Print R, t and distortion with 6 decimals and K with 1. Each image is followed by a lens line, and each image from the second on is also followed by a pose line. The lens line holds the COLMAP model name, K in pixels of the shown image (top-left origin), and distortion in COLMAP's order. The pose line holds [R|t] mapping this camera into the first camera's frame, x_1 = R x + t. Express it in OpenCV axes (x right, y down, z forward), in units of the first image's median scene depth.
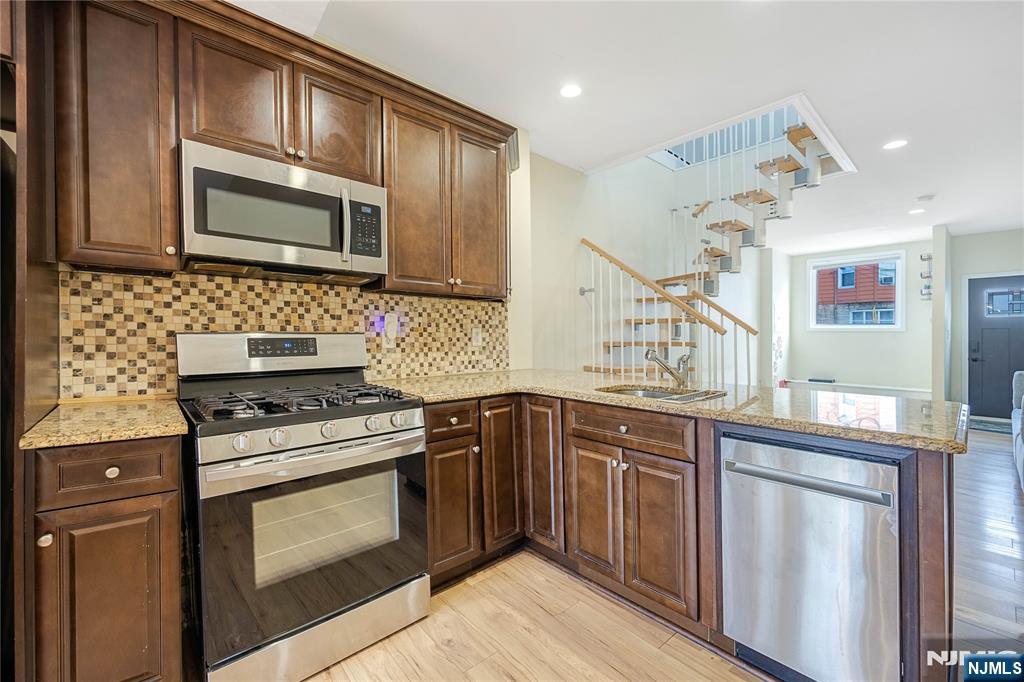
lens RADIAL K [[422.1, 0, 507.8], [0, 422.1, 340.8], [0, 0, 1]] dist [-0.003052, -0.000265]
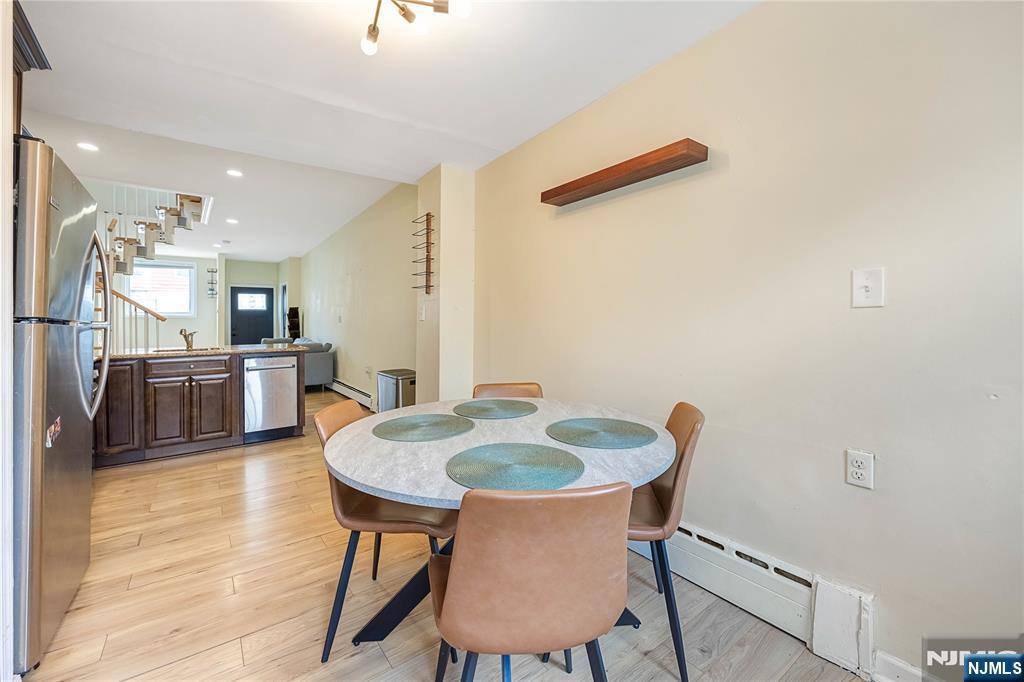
lens RADIAL K [[422.3, 0, 514.5], [0, 422.3, 331.0], [0, 0, 1]] dist [-0.003243, -0.000258]
pose [[0.059955, -0.016661, 0.998062, -1.289064], [-0.001268, 0.999859, 0.016767, -0.007356], [-0.998200, -0.002271, 0.059925, -0.547594]]
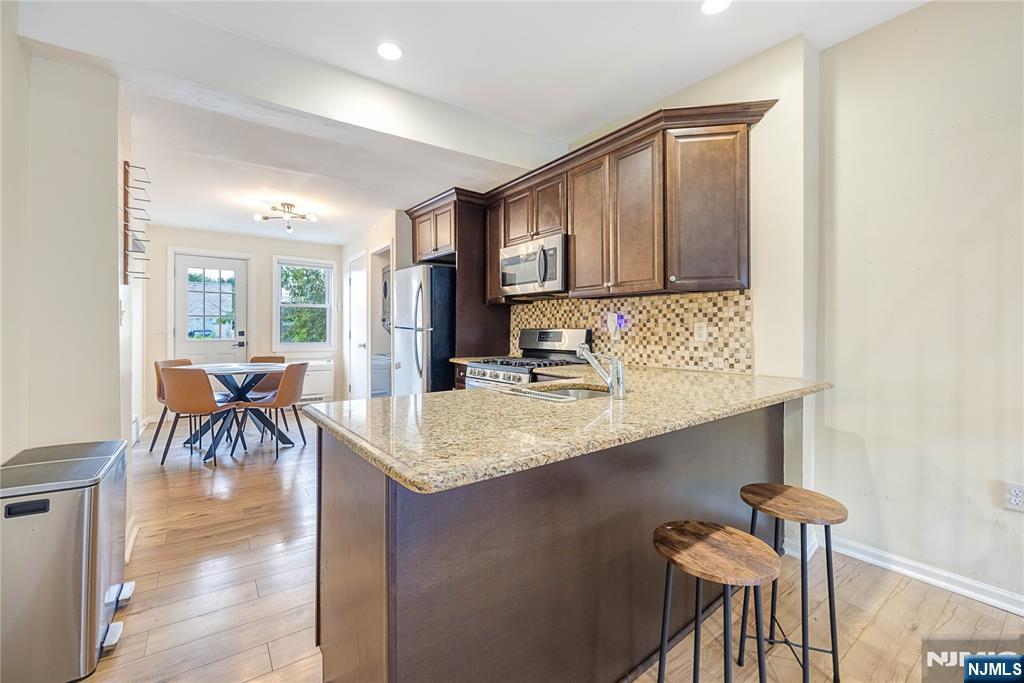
lens RADIAL K [[422.1, 0, 507.8], [0, 422.1, 341.3], [0, 0, 1]] dist [-0.003052, -0.000265]
pose [[-0.083981, 0.024061, -0.996177, 1.067540], [-0.014910, 0.999566, 0.025400, -0.006459], [0.996356, 0.016987, -0.083586, 0.801714]]
